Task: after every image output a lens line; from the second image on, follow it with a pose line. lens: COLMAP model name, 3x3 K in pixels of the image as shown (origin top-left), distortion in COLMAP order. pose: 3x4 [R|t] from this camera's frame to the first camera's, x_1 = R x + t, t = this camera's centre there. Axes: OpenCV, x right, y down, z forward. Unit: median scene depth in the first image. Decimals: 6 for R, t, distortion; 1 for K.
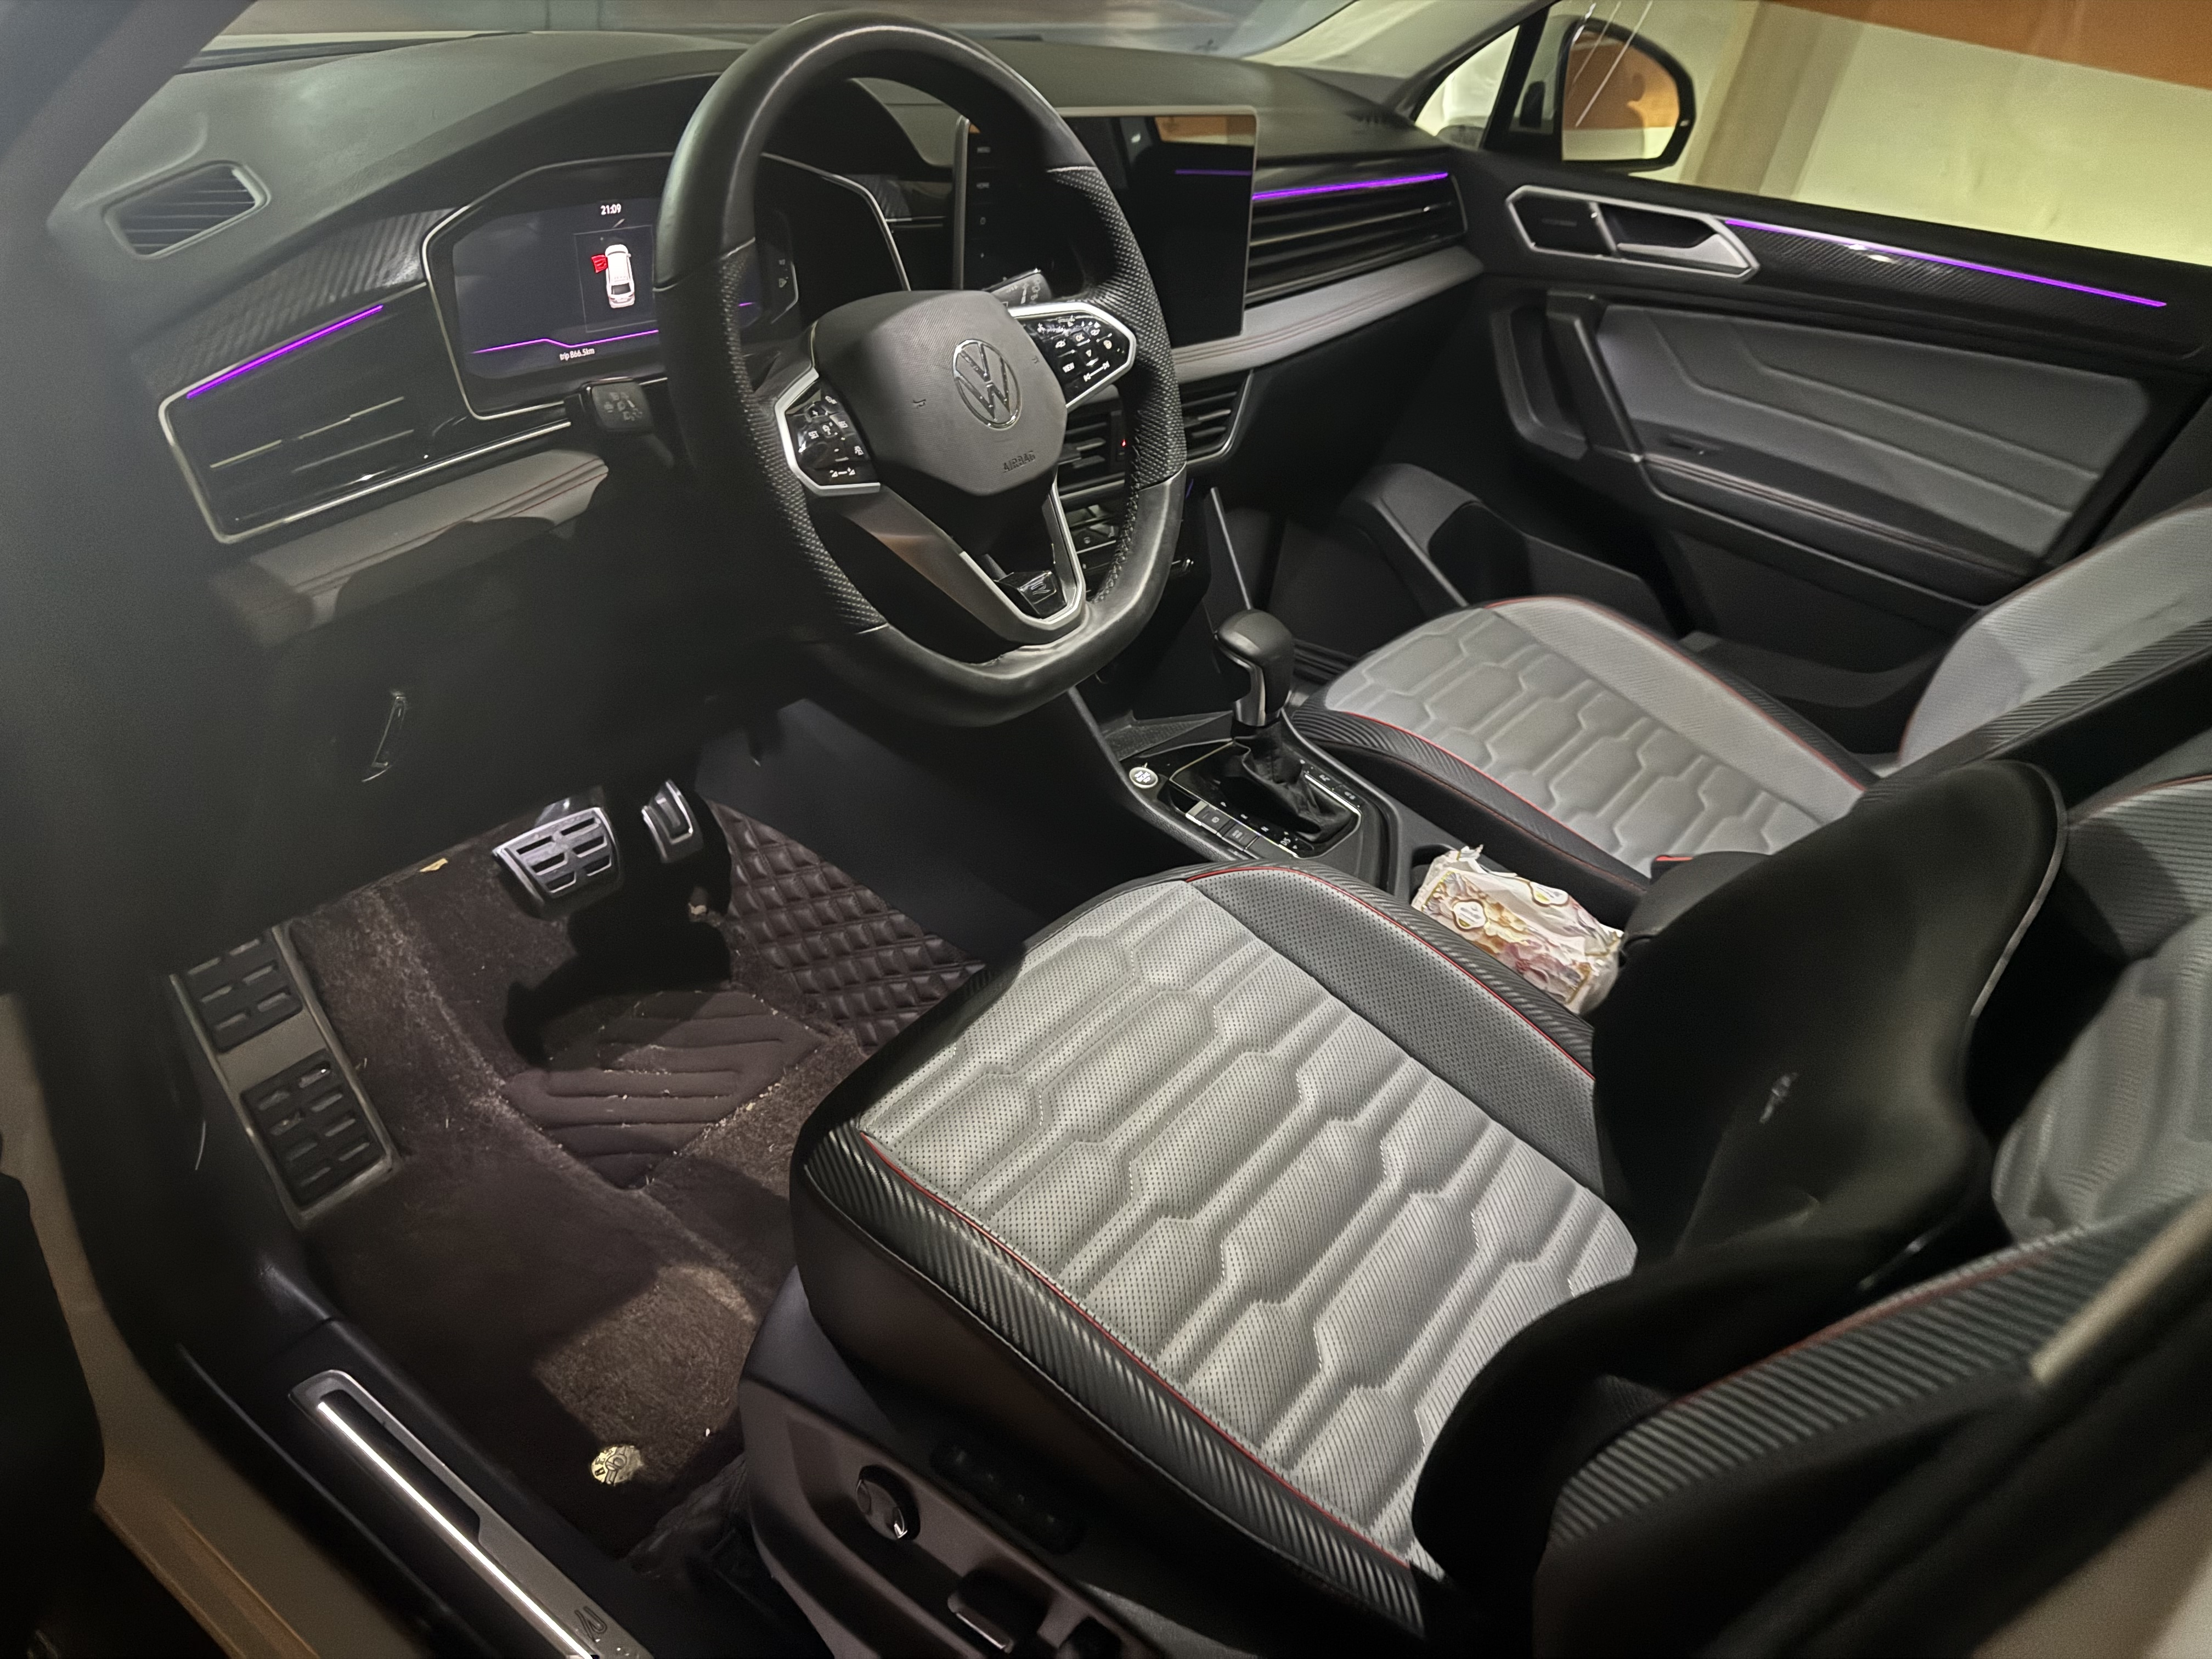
lens RADIAL K [[1550.2, 0, 1104.4], [0, 1550.2, 817.1], [0, 0, 1]] dist [0.004986, -0.056367]
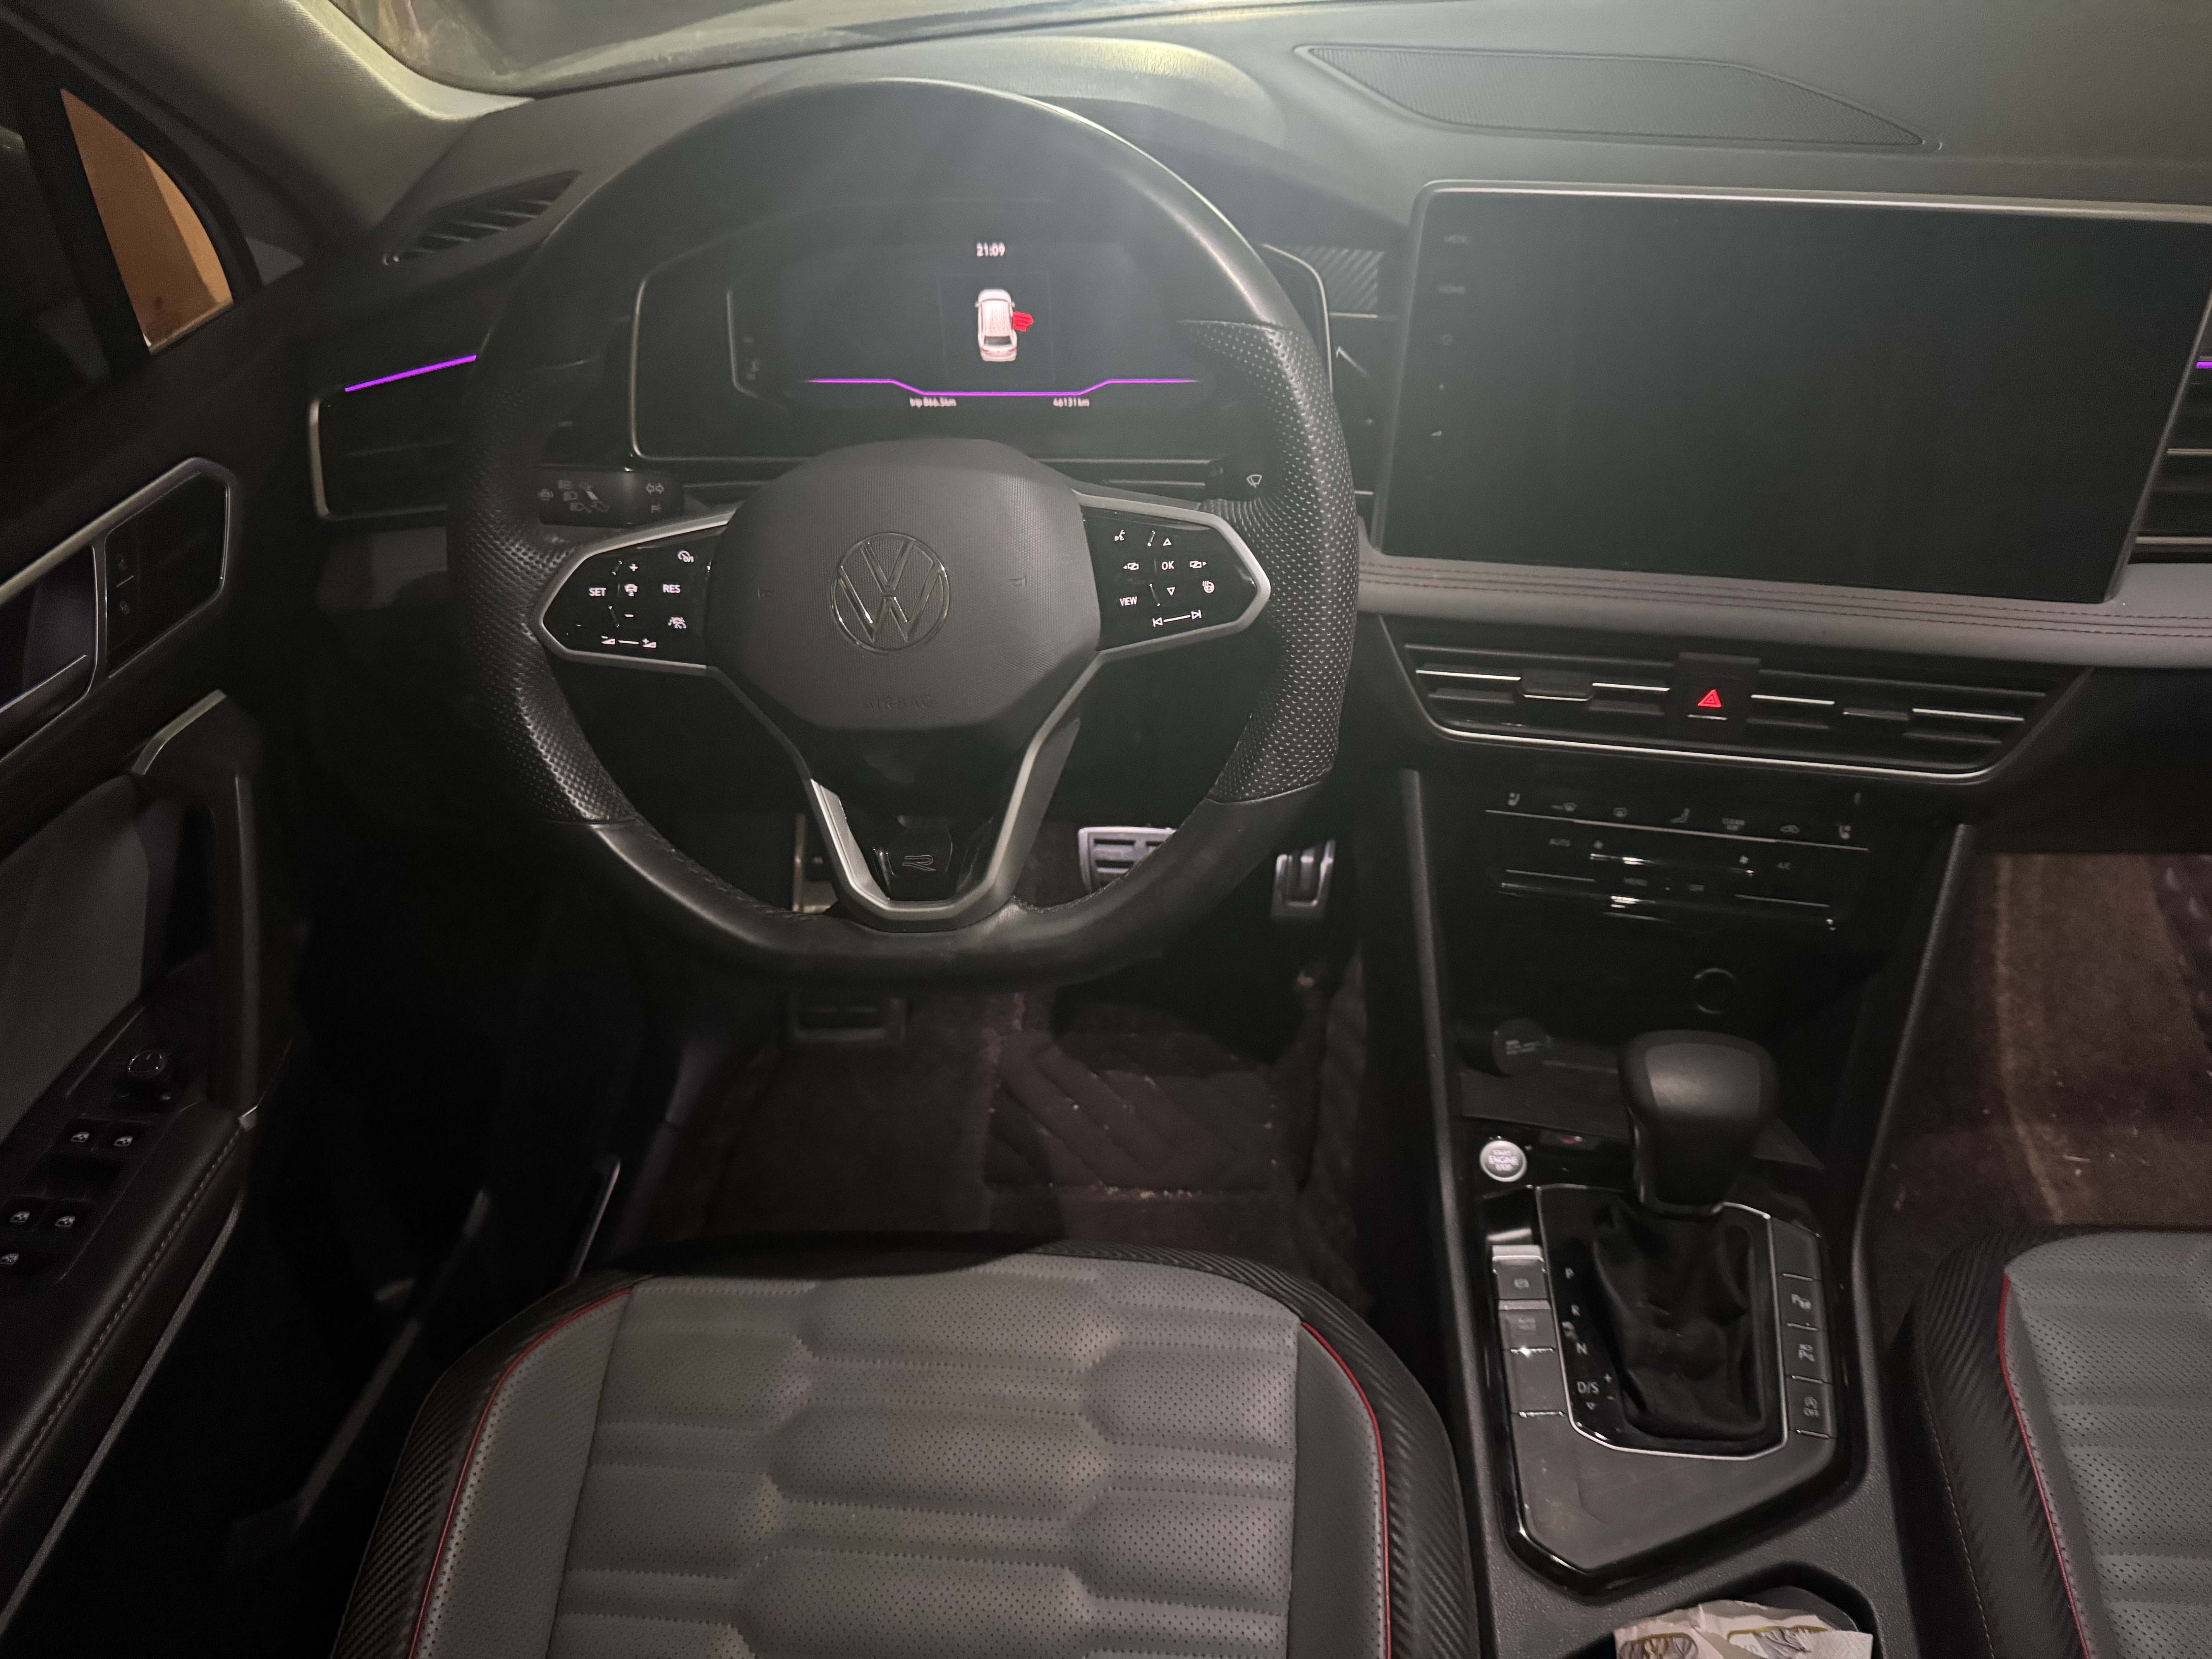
lens RADIAL K [[1557.4, 0, 1095.5], [0, 1557.4, 838.0], [0, 0, 1]] dist [0.098557, -0.167590]
pose [[0.497813, 0.451637, -0.740409, 0.352807], [-0.370275, 0.882671, 0.289461, -0.261626], [0.784269, 0.130058, 0.606636, 0.381935]]
